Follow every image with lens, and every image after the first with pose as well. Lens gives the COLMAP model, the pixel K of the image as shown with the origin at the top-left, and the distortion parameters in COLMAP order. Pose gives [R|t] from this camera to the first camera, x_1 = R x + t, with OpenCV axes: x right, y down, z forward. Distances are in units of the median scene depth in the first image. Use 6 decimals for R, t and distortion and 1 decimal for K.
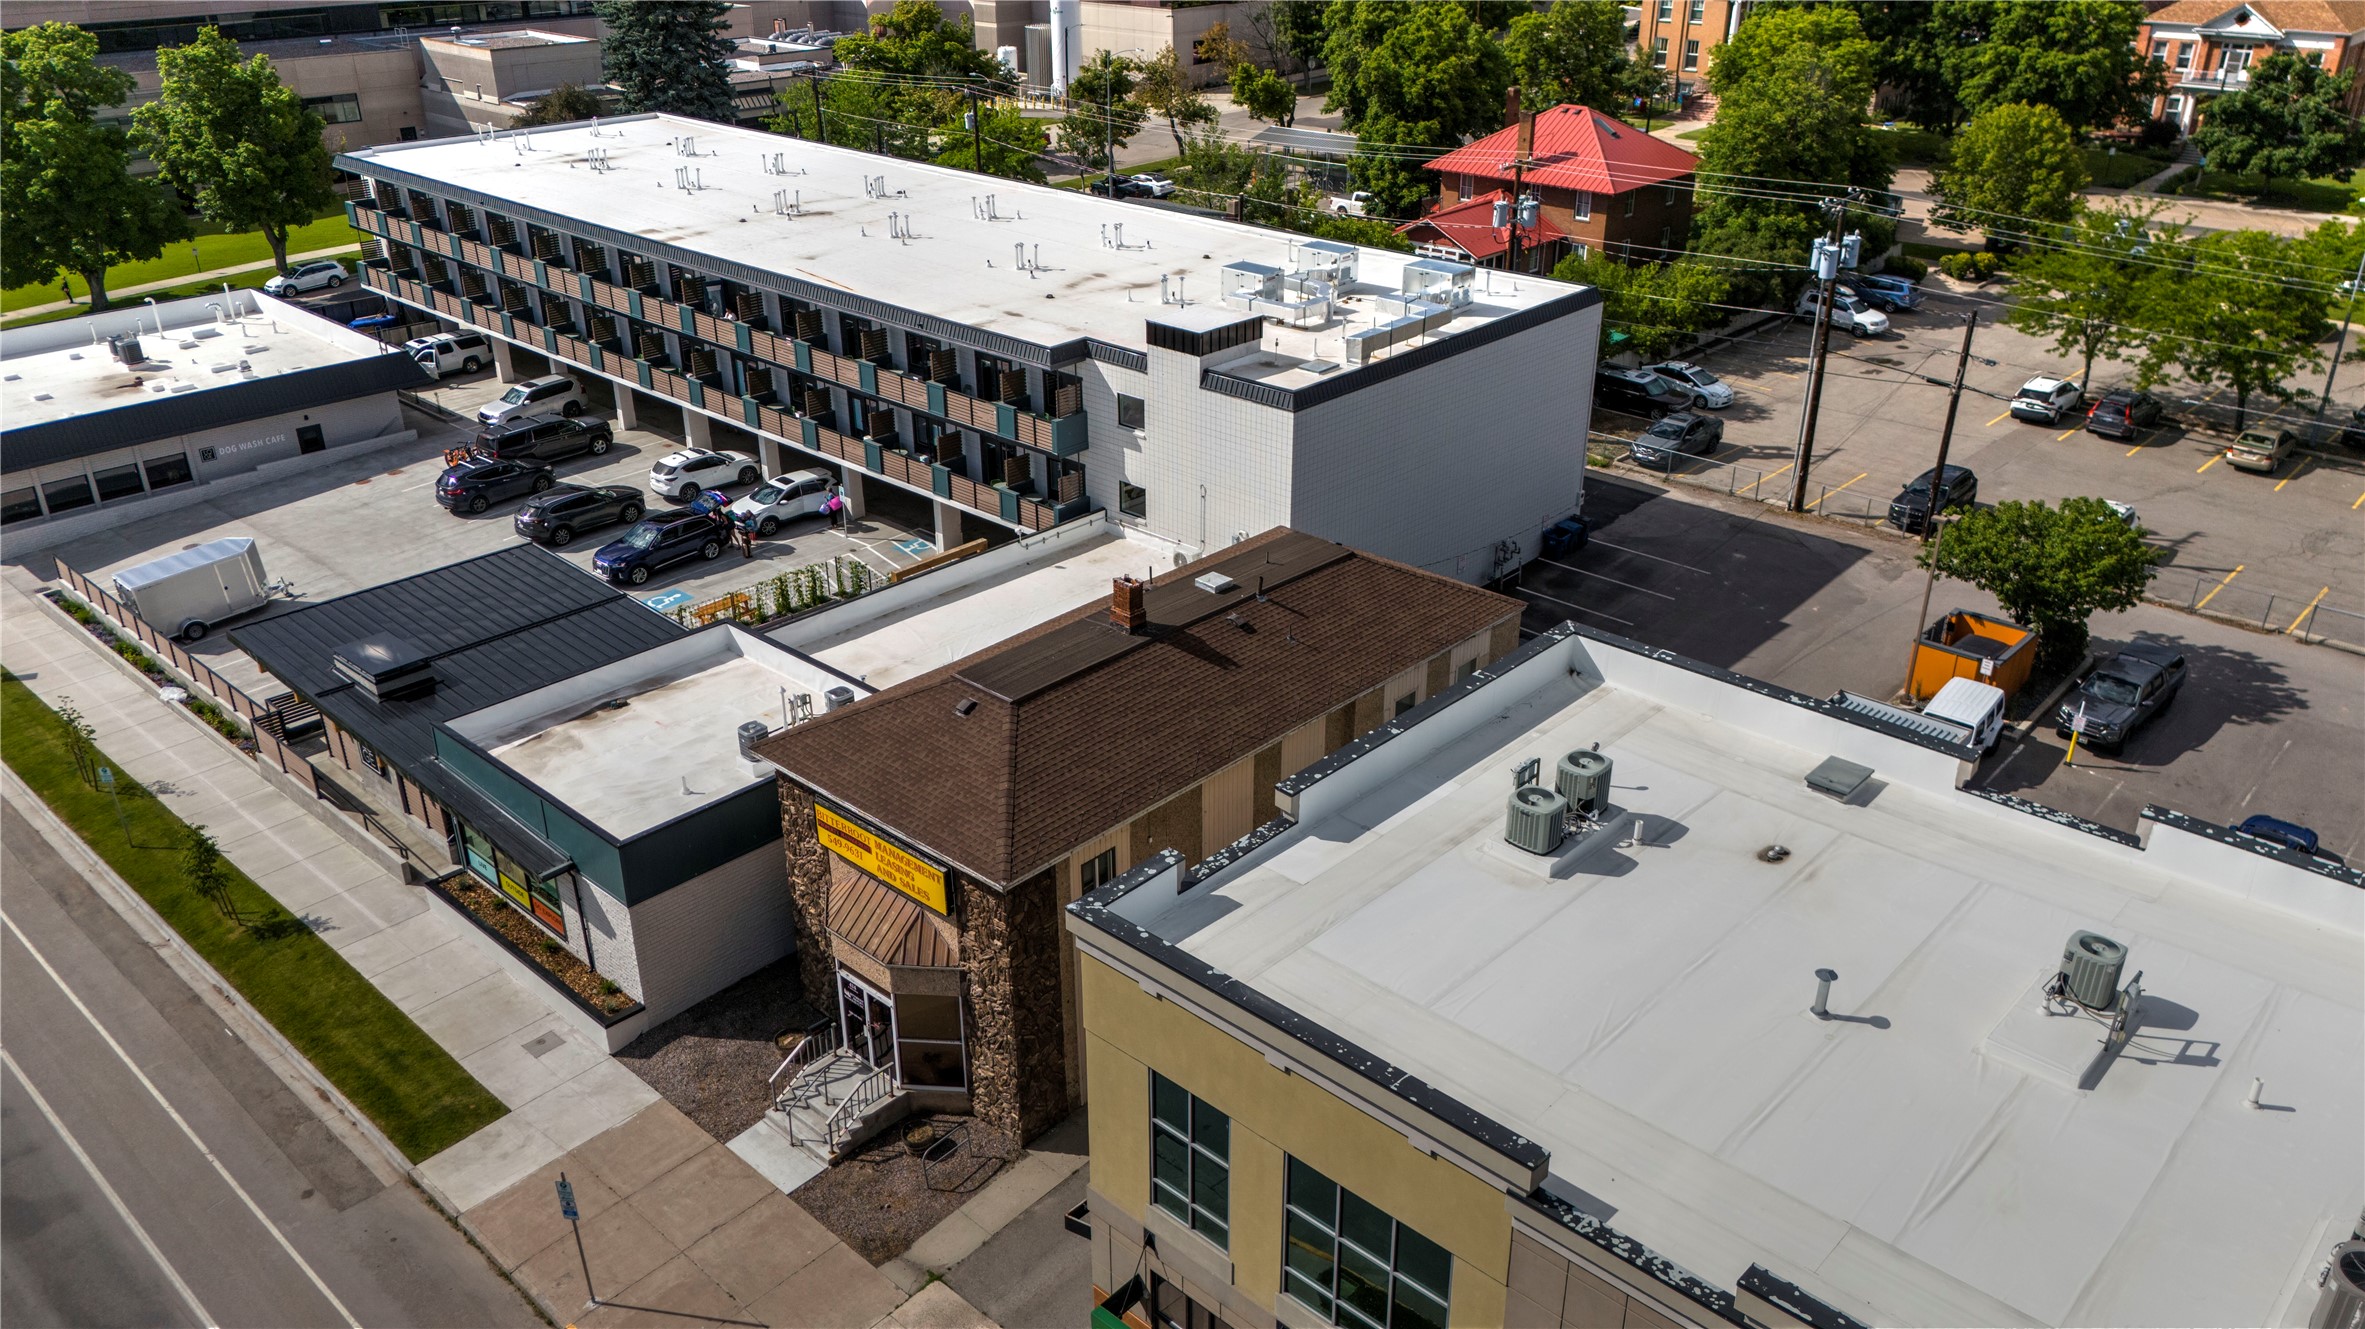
lens RADIAL K [[1742.7, 0, 1182.5], [0, 1742.7, 664.5], [0, 0, 1]] dist [0.086935, -0.099878]
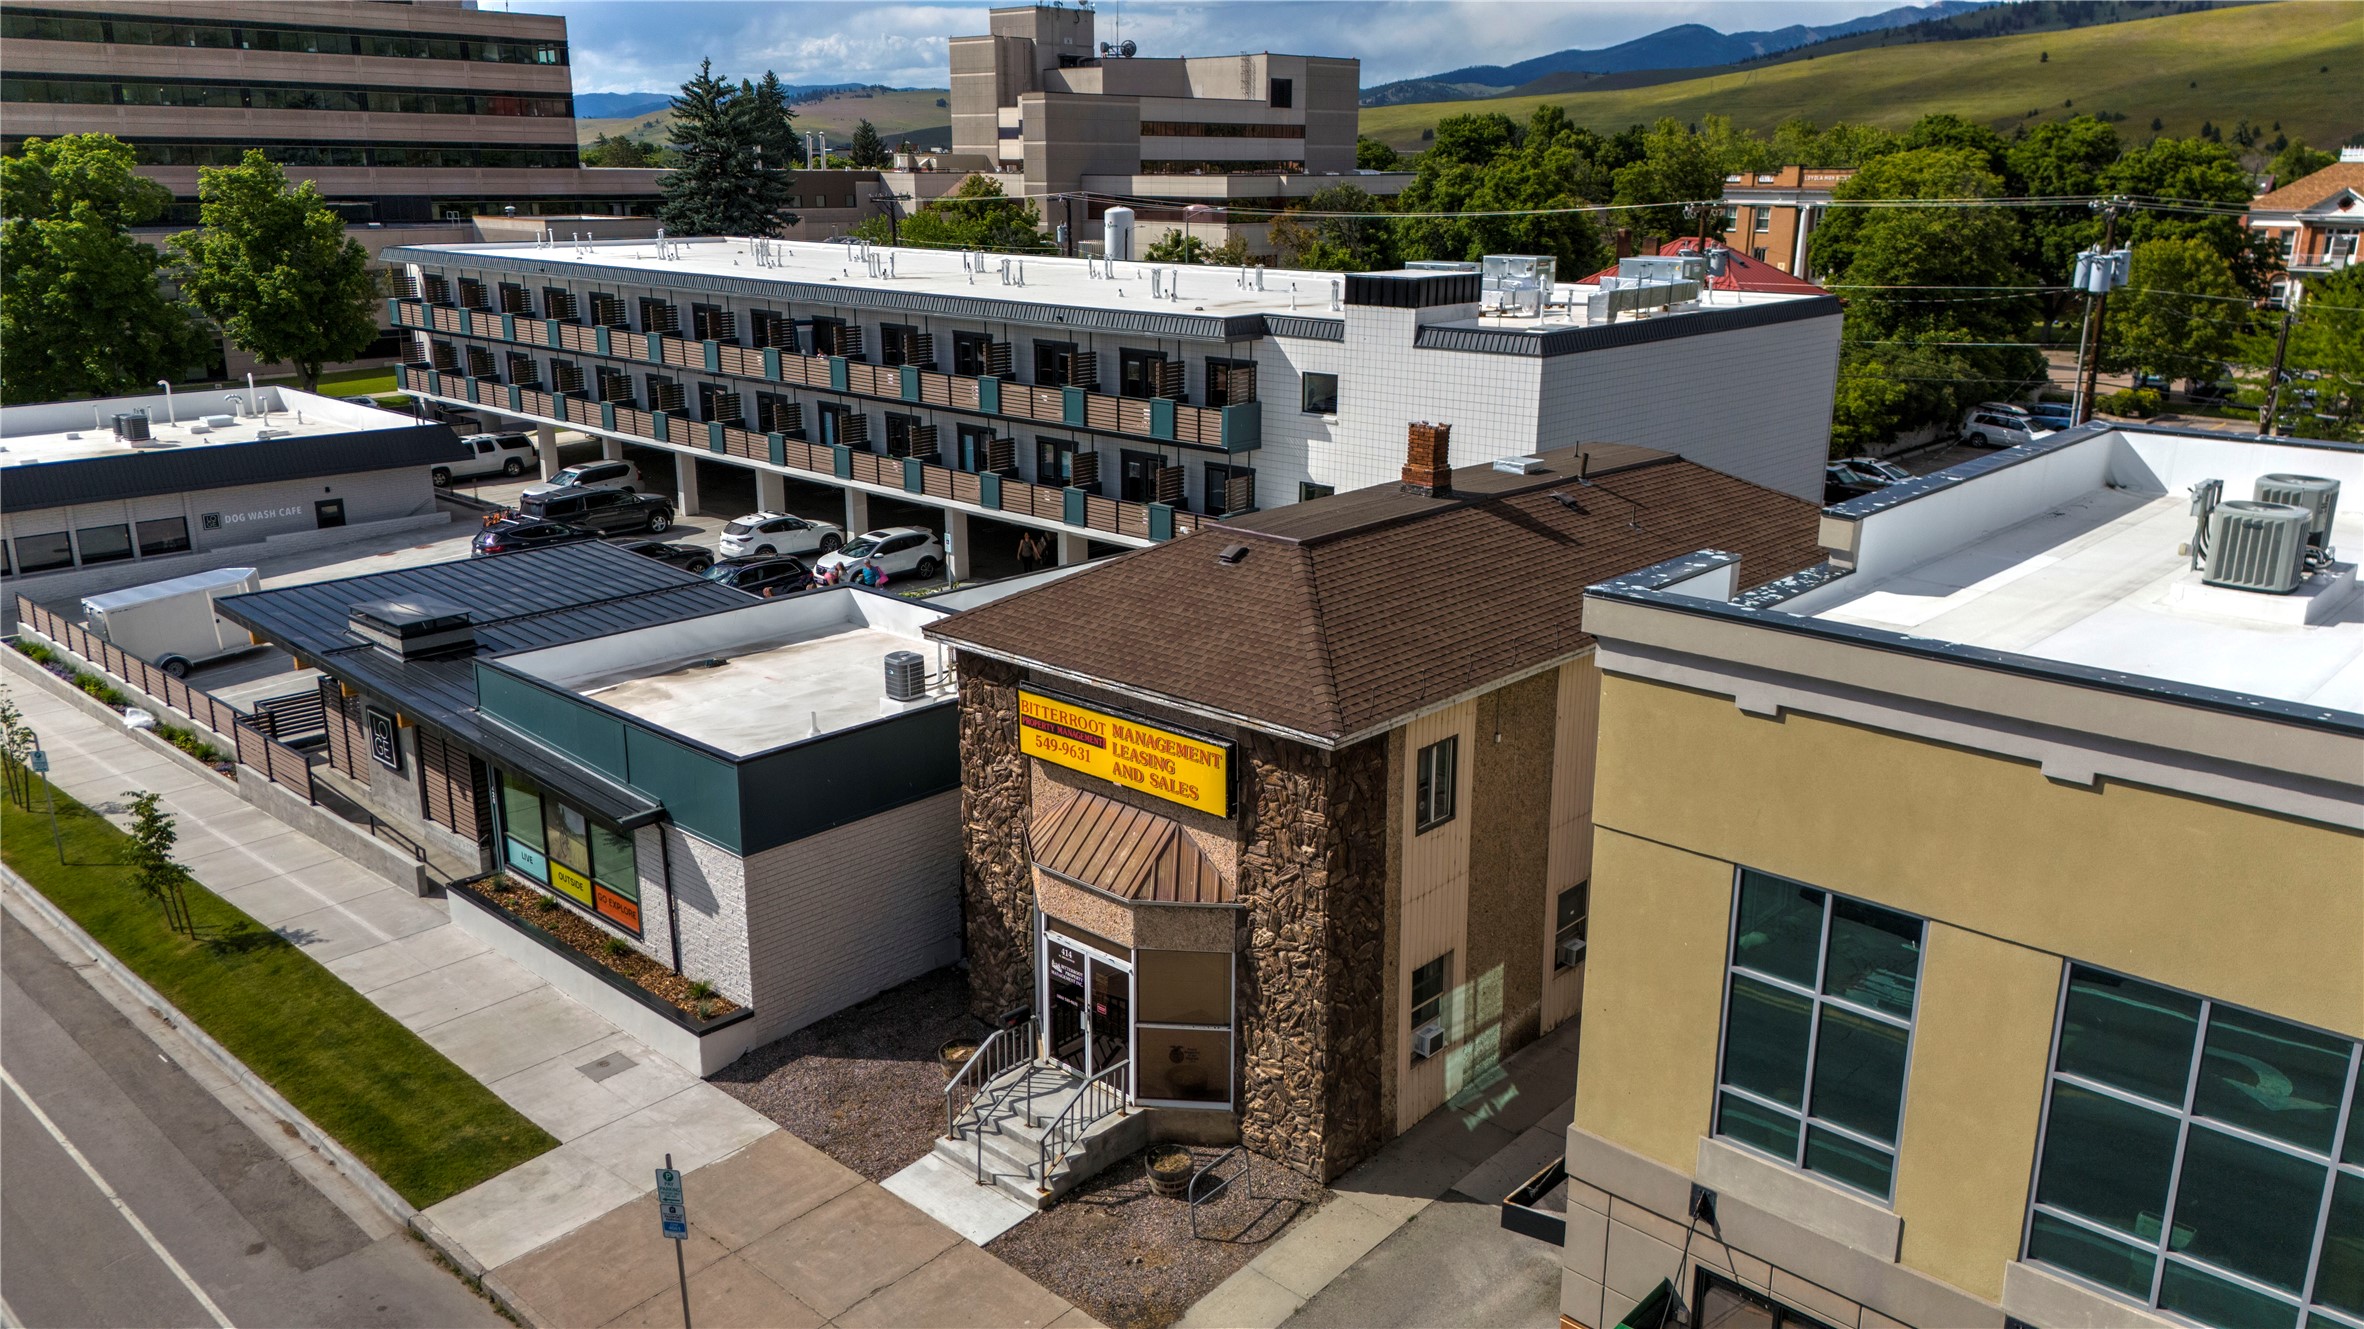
lens RADIAL K [[1742.0, 0, 1182.0], [0, 1742.0, 664.5], [0, 0, 1]] dist [0.086935, -0.099878]
pose [[0.999979, 0.006051, 0.002104, -0.128193], [-0.005606, 0.985481, -0.169693, 0.166781], [-0.003100, 0.169678, 0.985495, 0.263831]]
